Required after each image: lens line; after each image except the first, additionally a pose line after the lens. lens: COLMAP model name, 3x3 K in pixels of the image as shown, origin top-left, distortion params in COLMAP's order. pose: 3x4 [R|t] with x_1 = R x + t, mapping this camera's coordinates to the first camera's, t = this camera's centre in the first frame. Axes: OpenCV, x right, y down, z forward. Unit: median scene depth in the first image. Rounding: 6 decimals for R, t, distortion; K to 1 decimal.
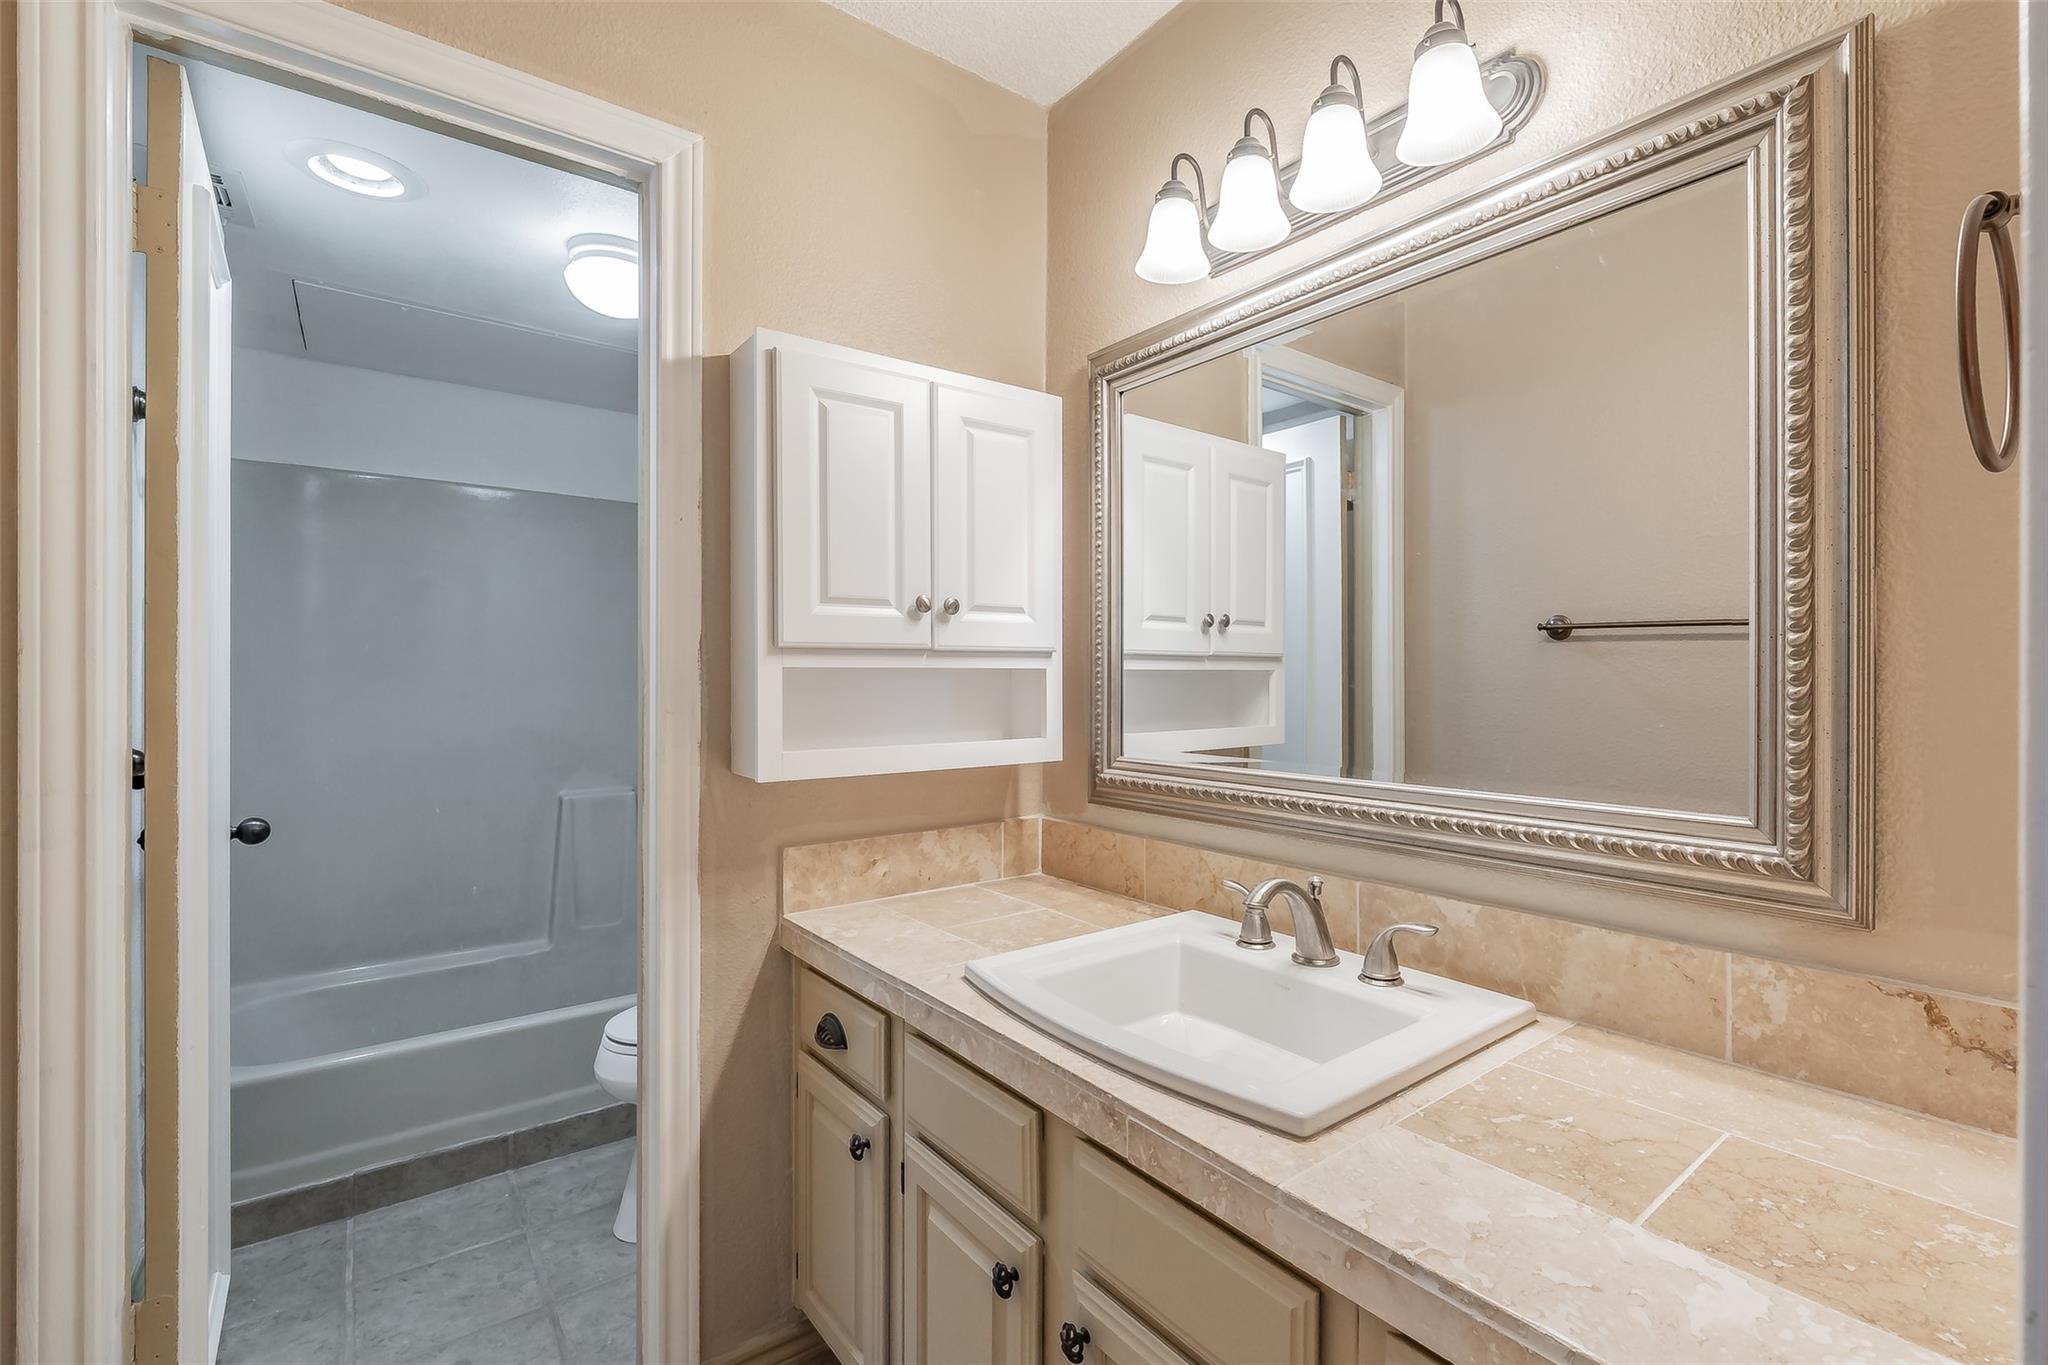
lens RADIAL K [[881.0, 0, 1024.0], [0, 881.0, 682.5], [0, 0, 1]] dist [0.000383, -0.000143]
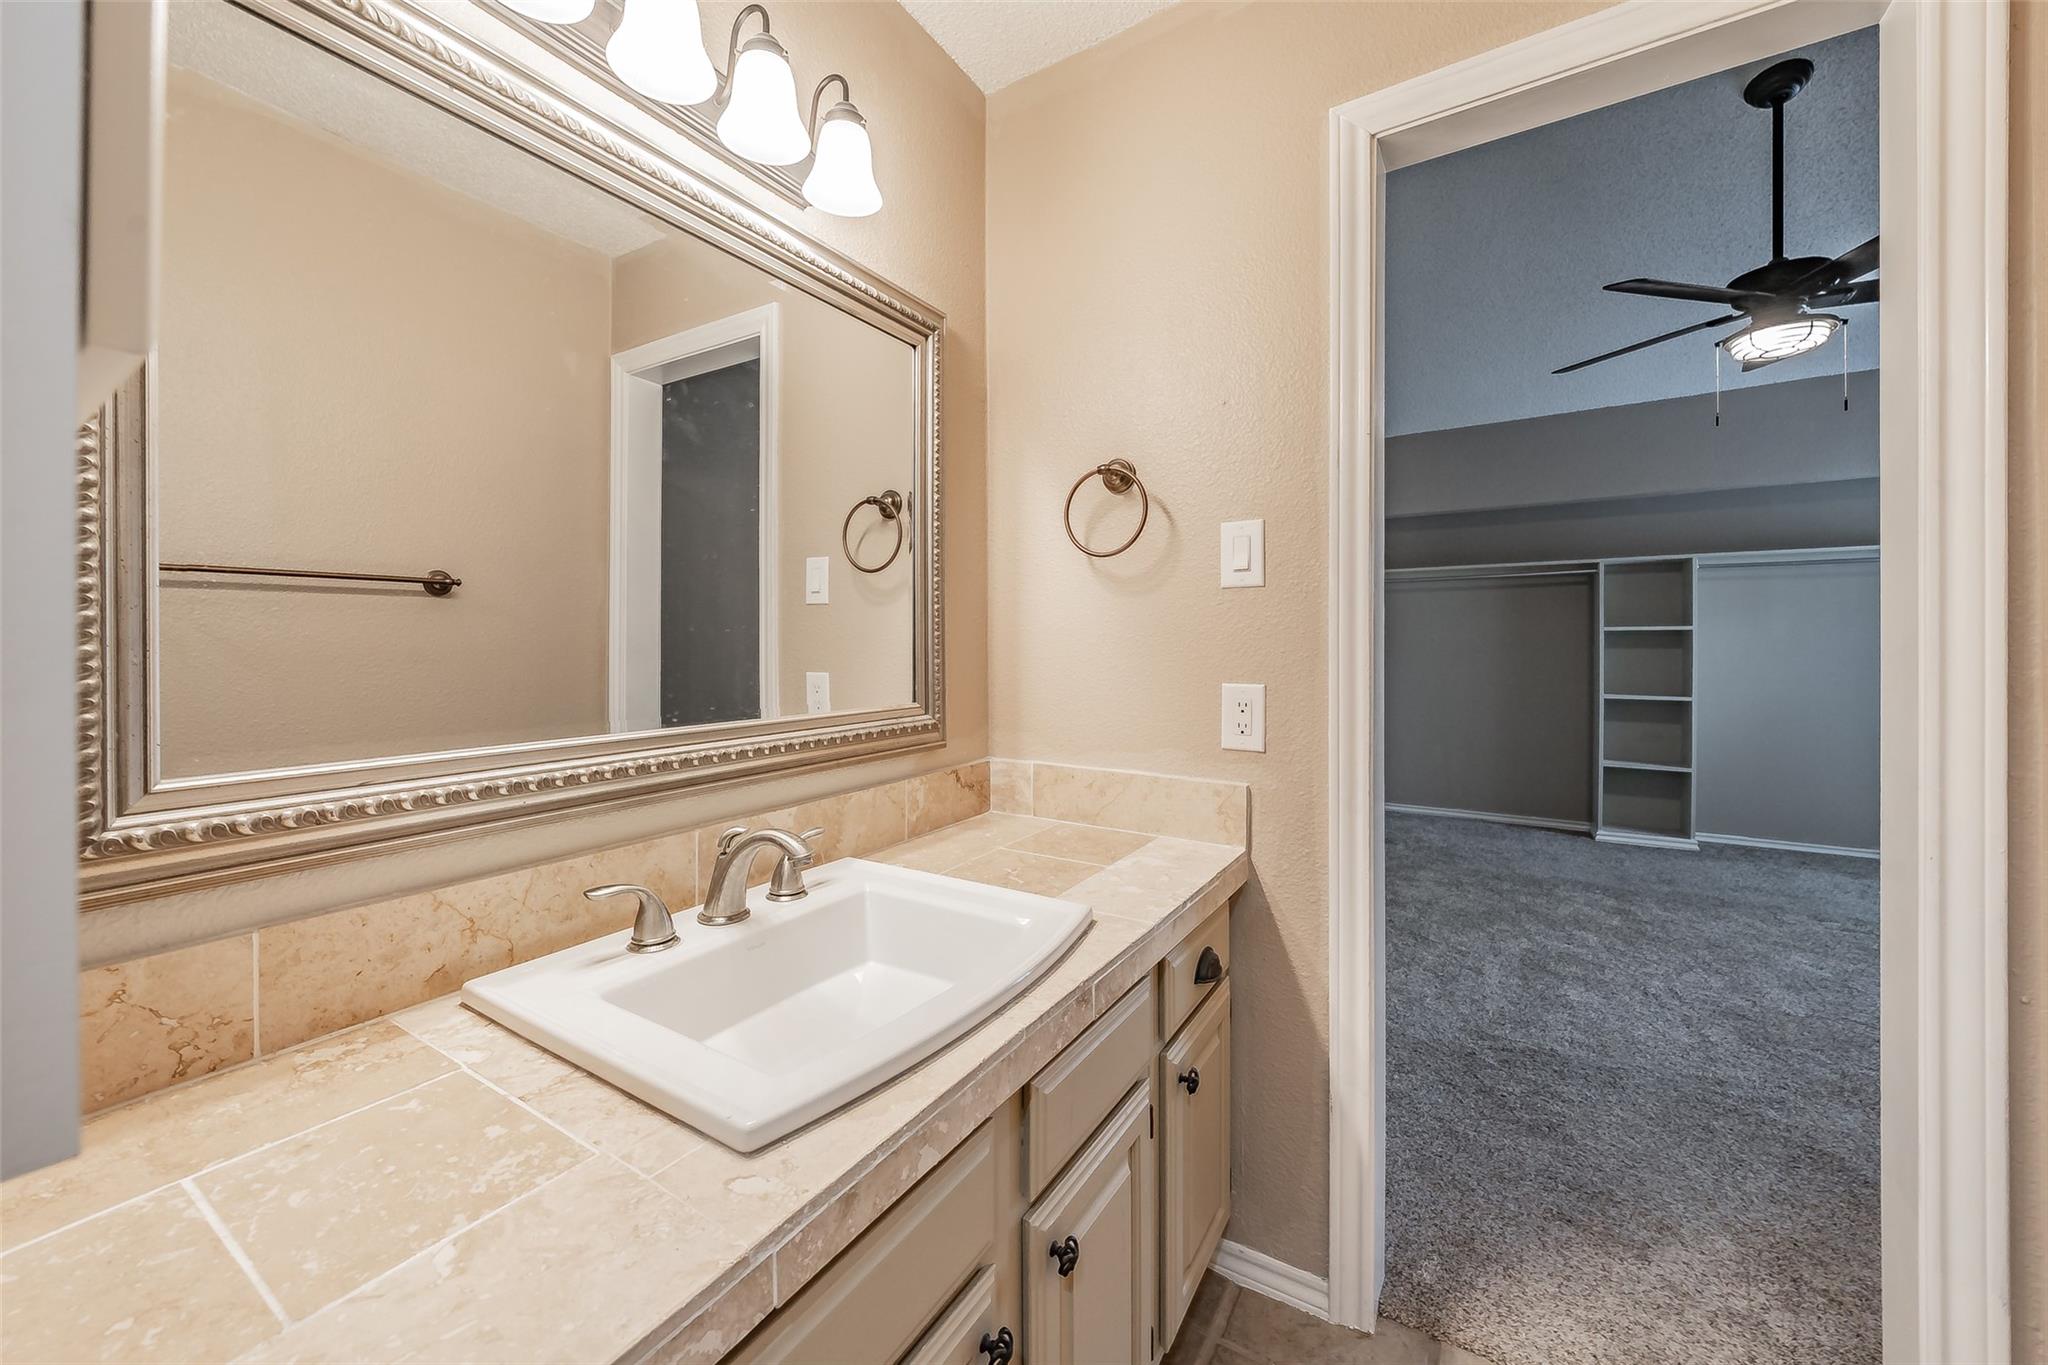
lens RADIAL K [[785.1, 0, 992.7], [0, 785.1, 650.1], [0, 0, 1]] dist [-0.000641, -0.000131]
pose [[-0.343749, -0.000301, 0.939061, -0.608611], [0.009859, 0.999944, 0.003930, 0.030018], [-0.939010, 0.010609, -0.343727, 1.099803]]
